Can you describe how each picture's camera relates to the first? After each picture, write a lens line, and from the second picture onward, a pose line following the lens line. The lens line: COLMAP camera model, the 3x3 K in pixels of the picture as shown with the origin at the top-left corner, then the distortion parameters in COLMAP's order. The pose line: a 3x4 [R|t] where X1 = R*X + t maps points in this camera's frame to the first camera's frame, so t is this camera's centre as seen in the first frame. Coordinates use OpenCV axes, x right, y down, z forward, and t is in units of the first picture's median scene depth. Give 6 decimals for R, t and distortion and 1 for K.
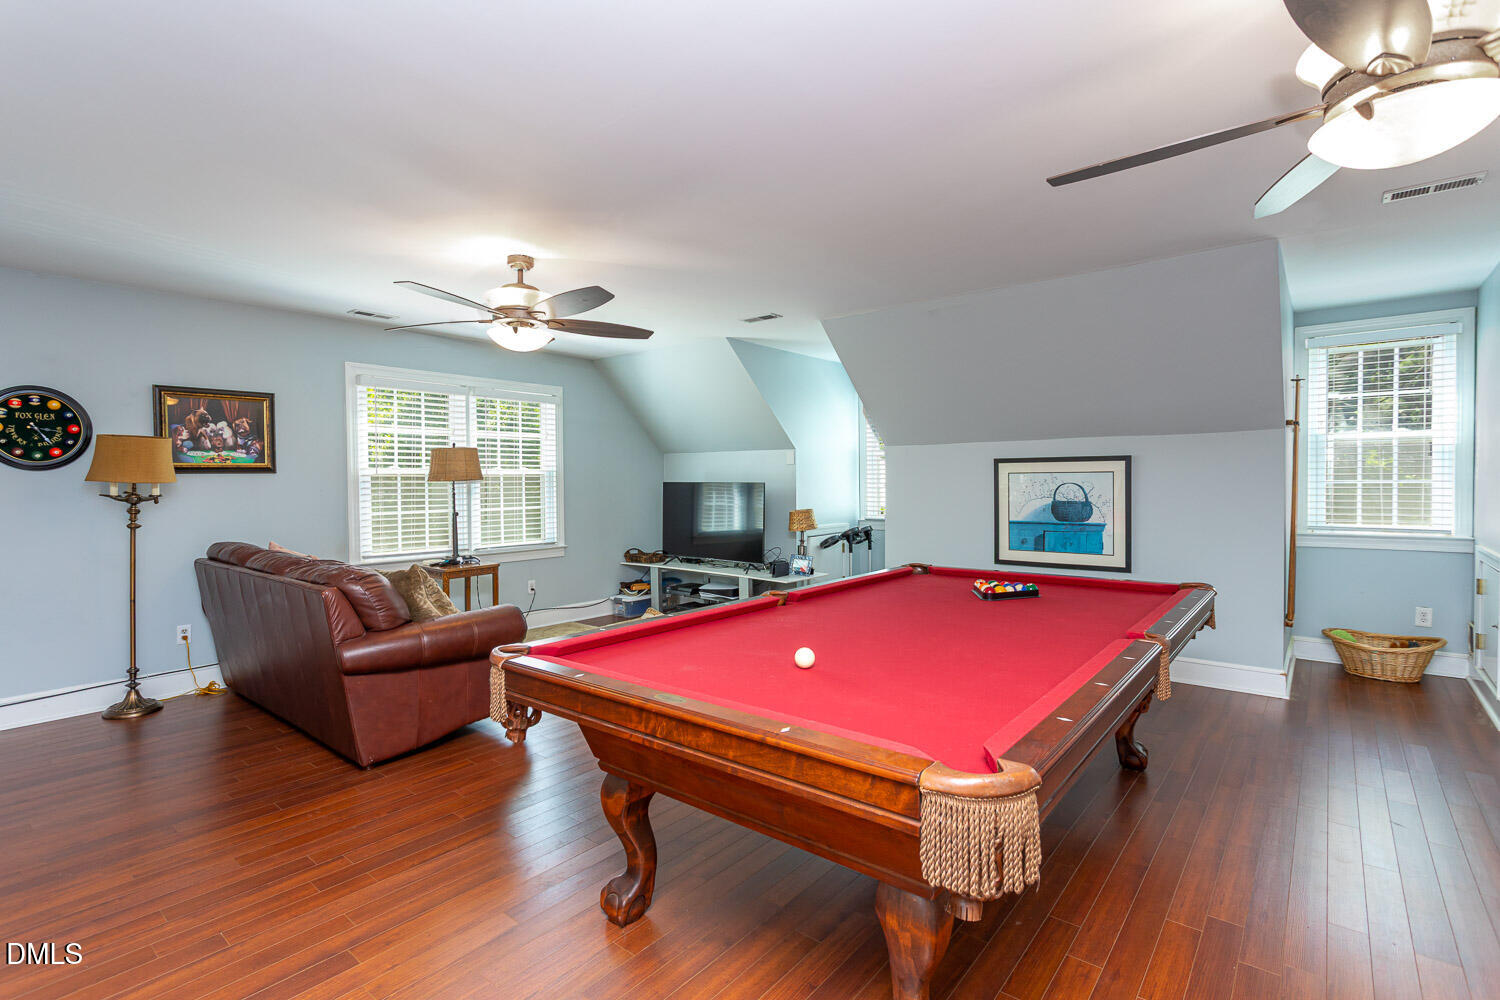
lens RADIAL K [[710.8, 0, 740.2], [0, 710.8, 497.8], [0, 0, 1]] dist [0.004741, -0.000445]
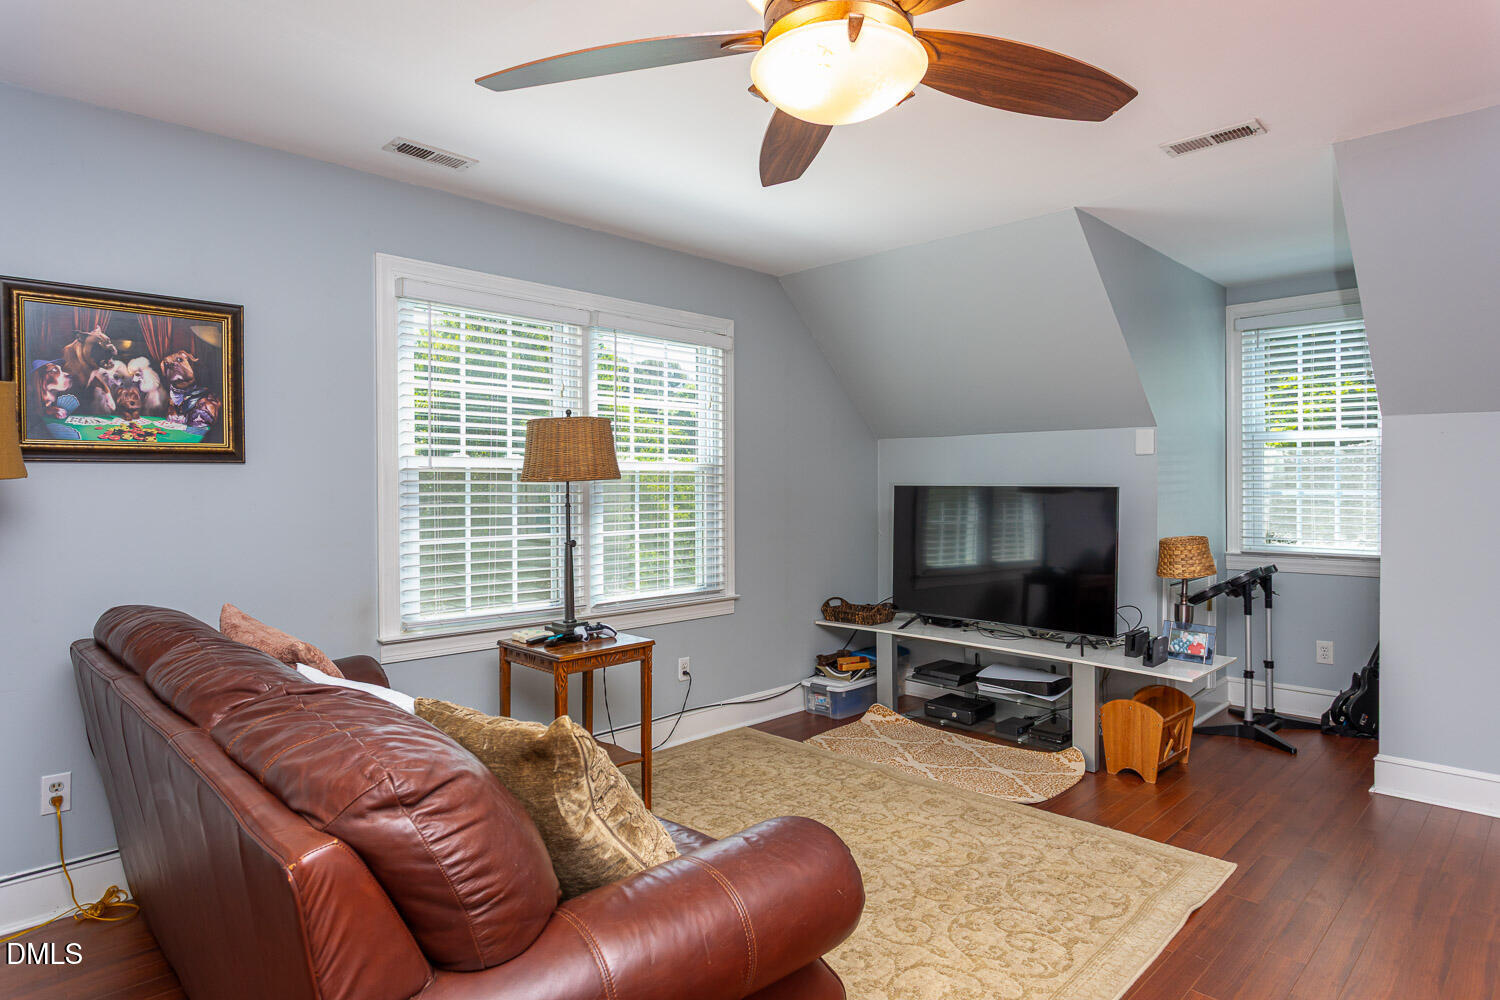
lens RADIAL K [[848.4, 0, 749.6], [0, 848.4, 496.1], [0, 0, 1]] dist [-0.016477, 0.002224]
pose [[0.995984, 0.004513, -0.089421, -0.207540], [-0.005722, 0.999896, -0.013264, -0.004602], [0.089352, 0.013722, 0.995906, 0.376439]]
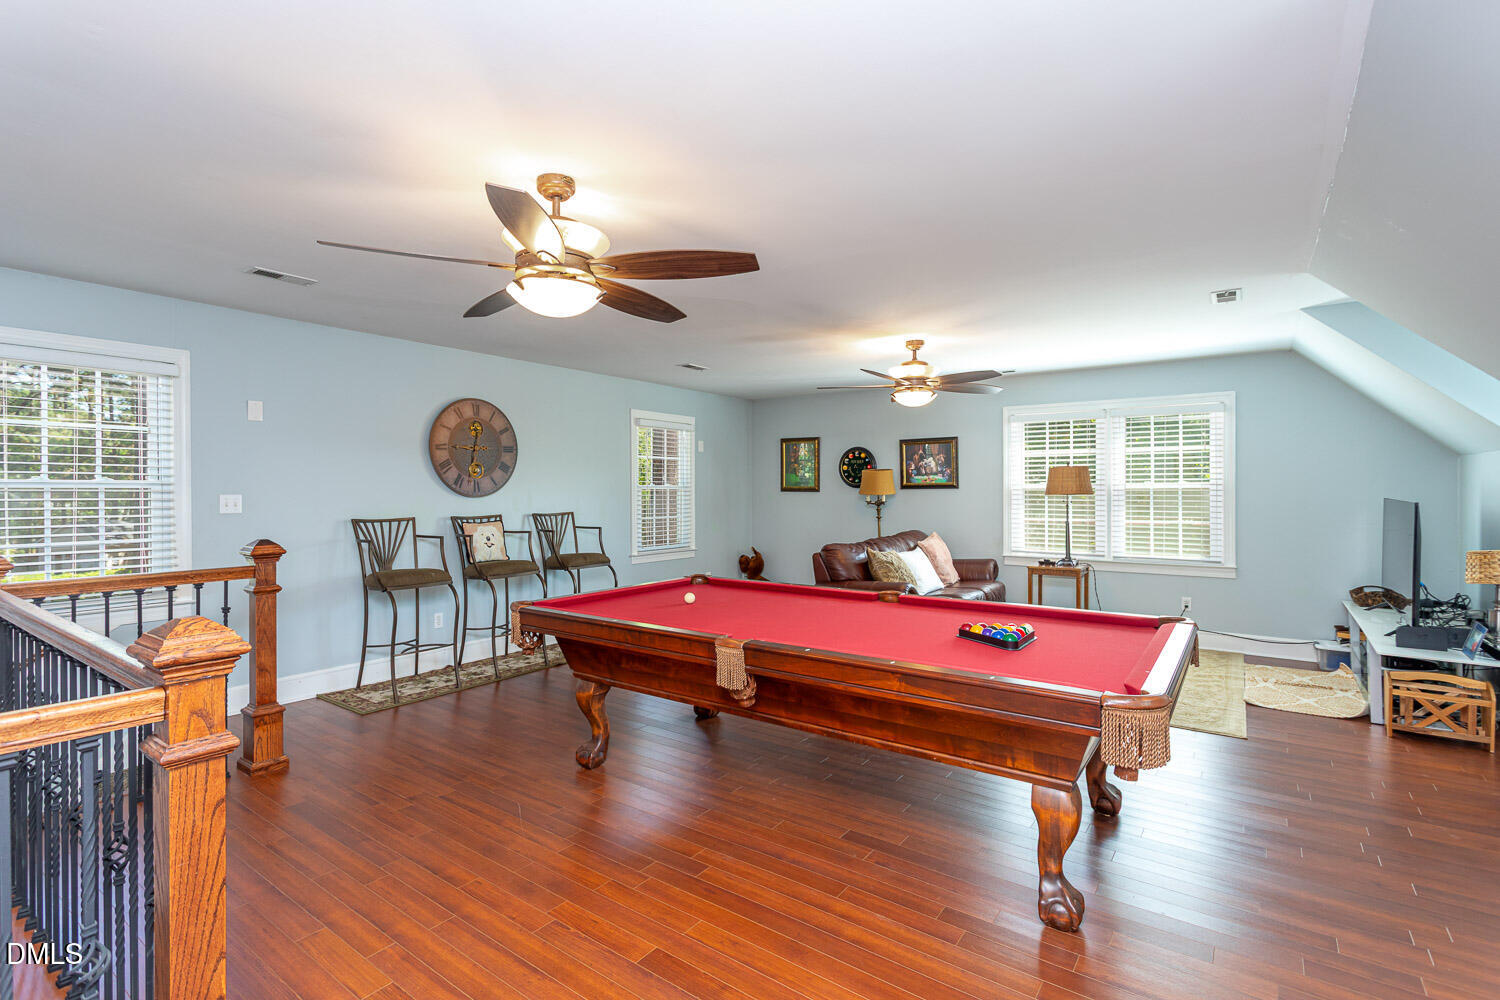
lens RADIAL K [[710.8, 0, 744.7], [0, 710.8, 493.1], [0, 0, 1]] dist [0.004741, -0.000445]
pose [[0.070995, 0.012139, -0.997403, 0.725084], [-0.020201, 0.999738, 0.010730, -0.027705], [0.997272, 0.019387, 0.071222, 0.376056]]
